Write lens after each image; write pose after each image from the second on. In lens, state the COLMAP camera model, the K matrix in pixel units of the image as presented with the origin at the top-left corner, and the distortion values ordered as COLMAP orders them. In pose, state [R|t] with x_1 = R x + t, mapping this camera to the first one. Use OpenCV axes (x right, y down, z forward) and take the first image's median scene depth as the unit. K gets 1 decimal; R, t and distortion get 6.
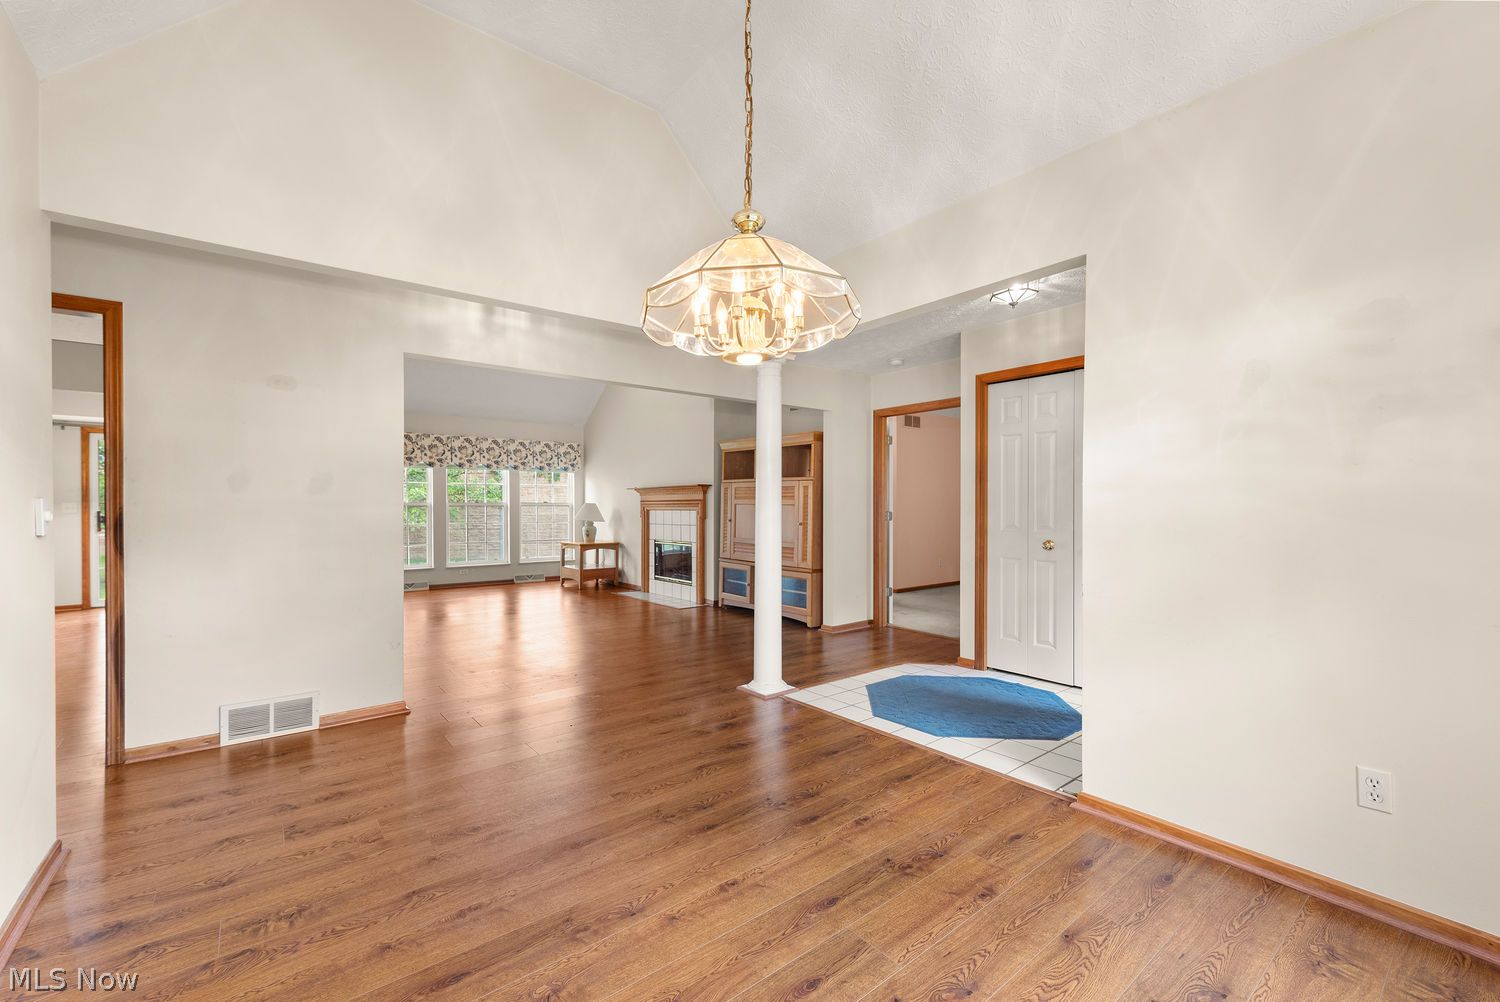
lens RADIAL K [[621.2, 0, 749.2], [0, 621.2, 507.8], [0, 0, 1]] dist [0.000753, -0.000715]
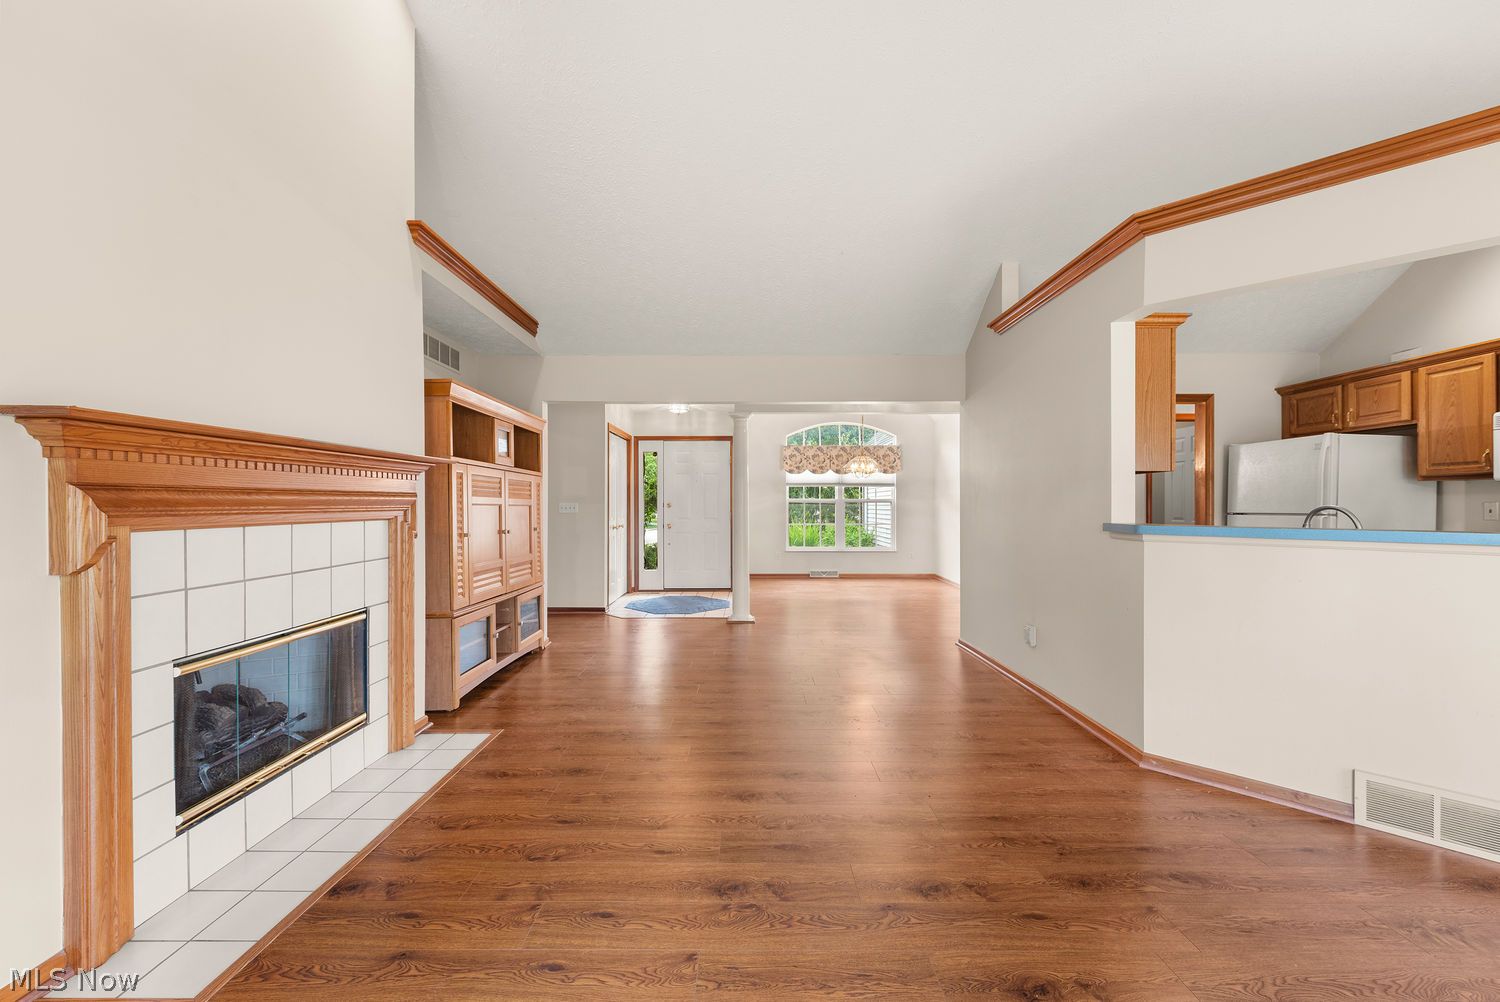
lens RADIAL K [[592.1, 0, 744.5], [0, 592.1, 506.4], [0, 0, 1]] dist [0.009544, -0.003608]
pose [[-0.775913, -0.002004, 0.630837, -0.427152], [0.001298, 0.999988, 0.004773, -0.005025], [-0.630839, 0.004522, -0.775901, 0.985110]]
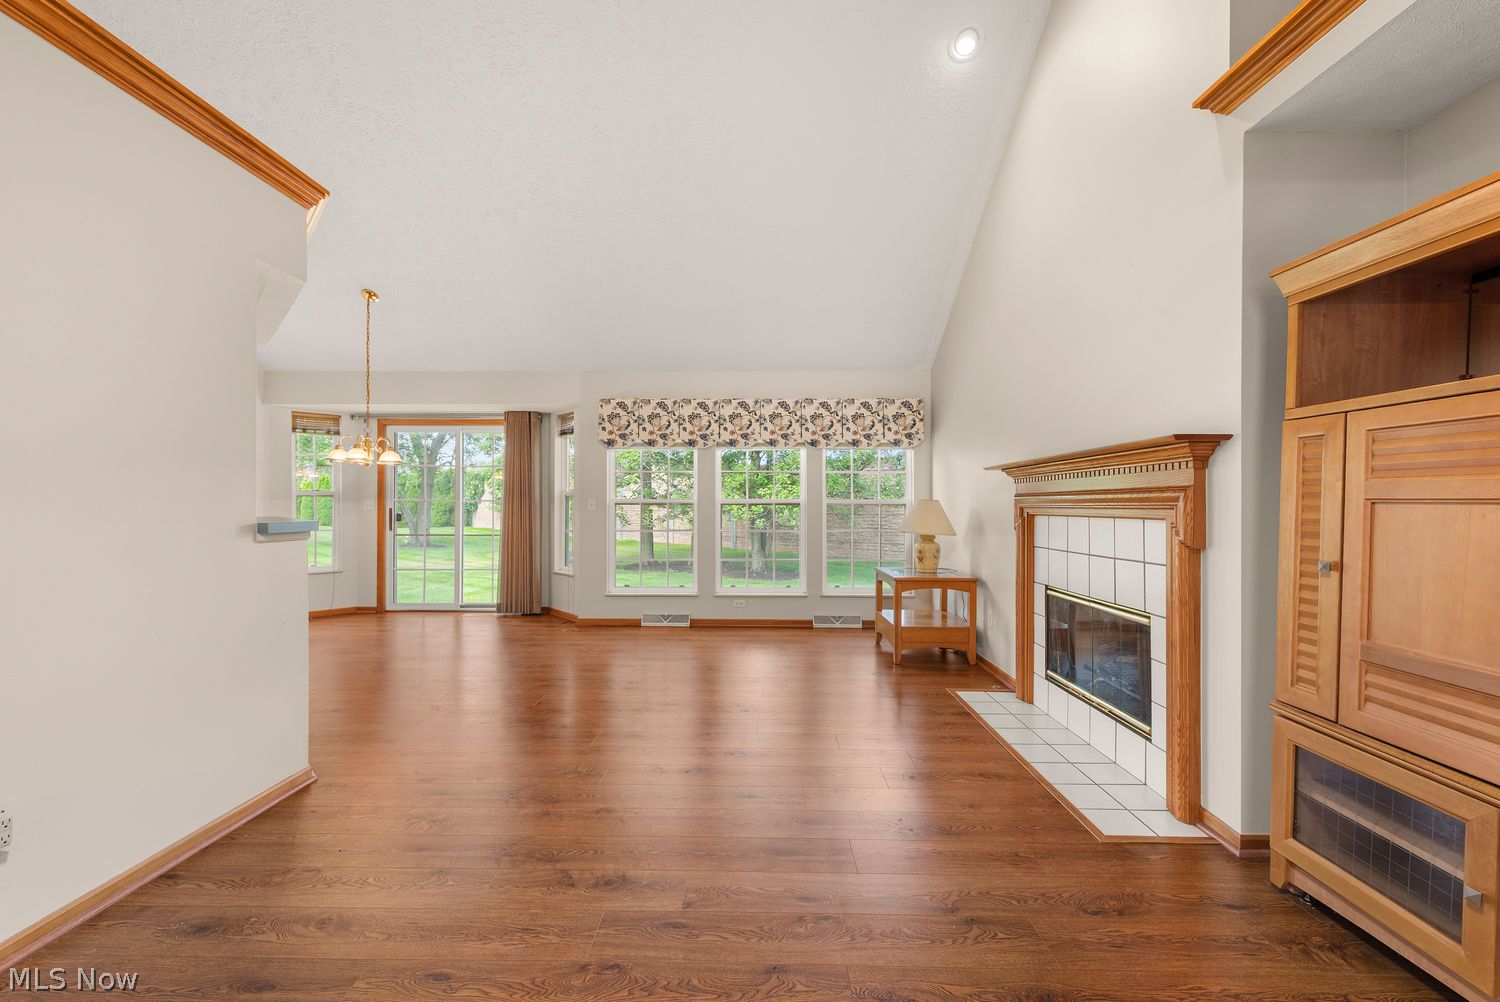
lens RADIAL K [[595.0, 0, 749.4], [0, 595.0, 502.3], [0, 0, 1]] dist [0.002917, -0.000076]
pose [[0.772517, 0.001218, -0.634993, -0.047654], [-0.005383, 0.999975, -0.004632, -0.002195], [0.634971, 0.006996, 0.772504, 0.527885]]
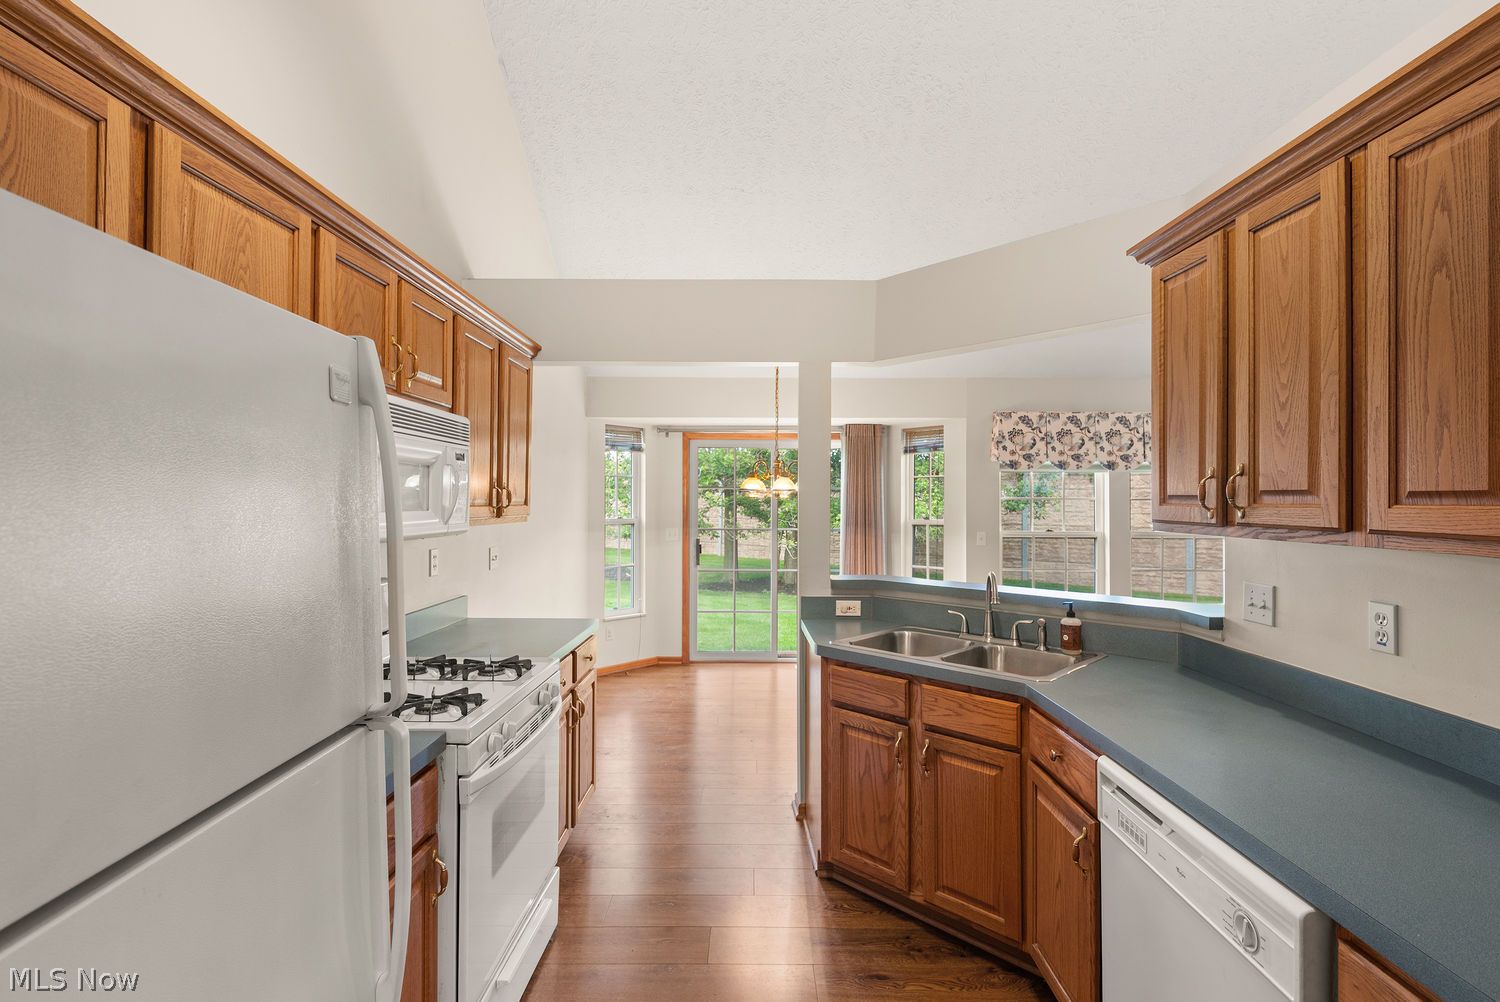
lens RADIAL K [[694.5, 0, 742.5], [0, 694.5, 495.0], [0, 0, 1]] dist [0.001908, 0.000018]
pose [[0.773622, -0.002557, -0.633642, -0.364079], [-0.007251, 0.999891, -0.012888, -0.031825], [0.633606, 0.014565, 0.773519, 0.290350]]
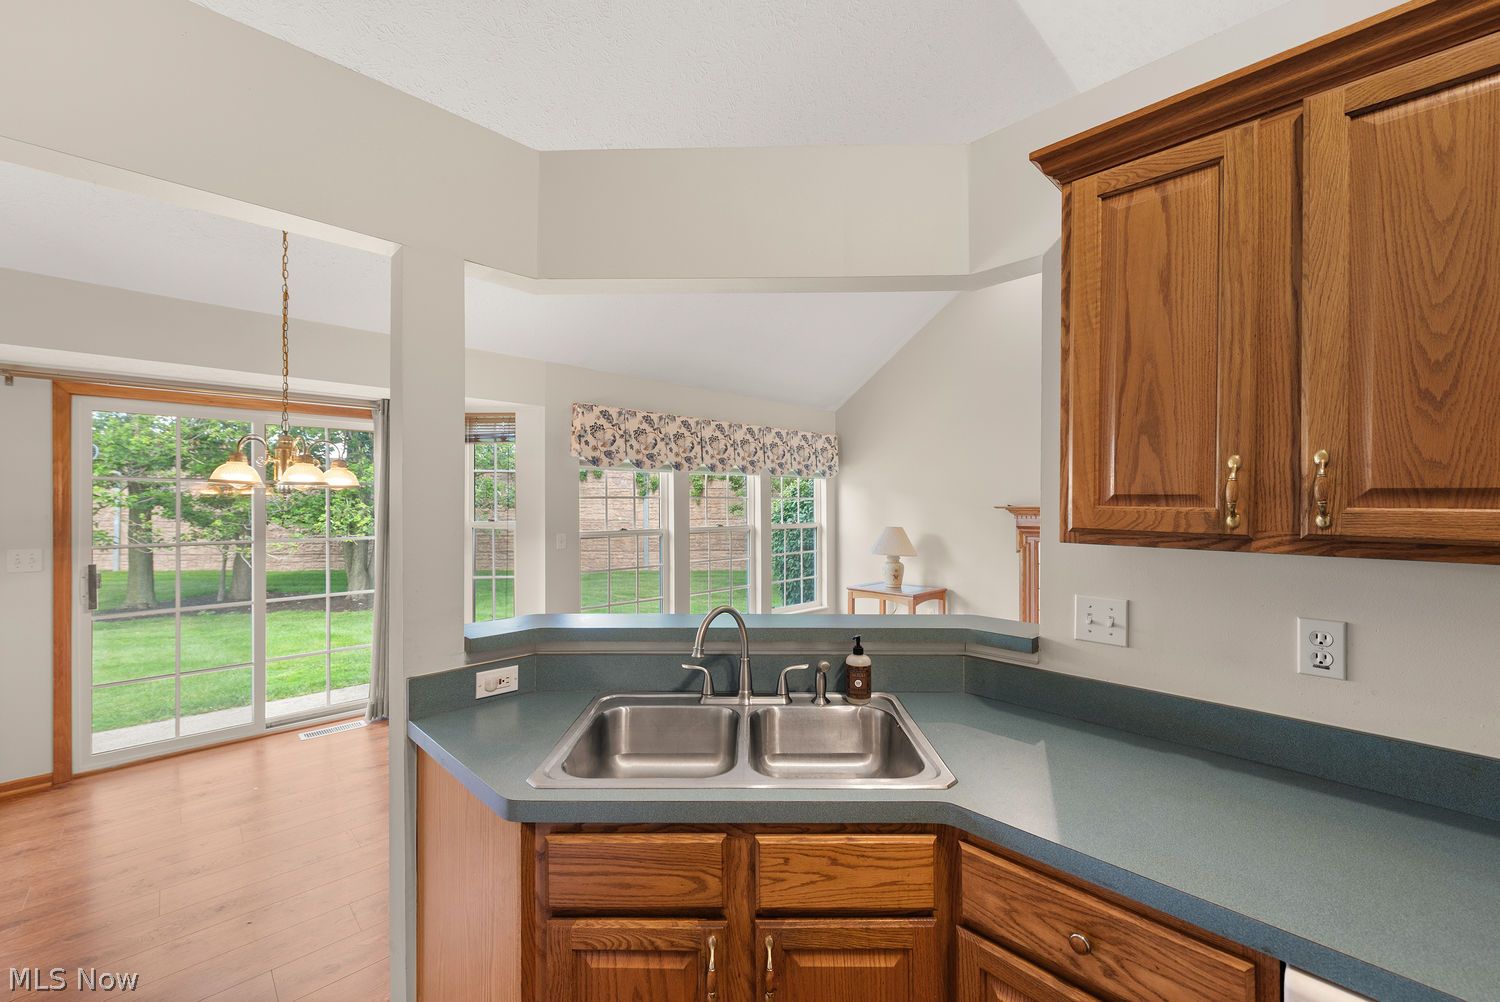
lens RADIAL K [[596.3, 0, 749.0], [0, 596.3, 499.0], [0, 0, 1]] dist [0.003555, -0.000459]
pose [[0.995150, 0.002334, 0.098339, -0.491934], [-0.001589, 0.999969, -0.007651, -0.033368], [-0.098354, 0.007458, 0.995124, 0.413868]]
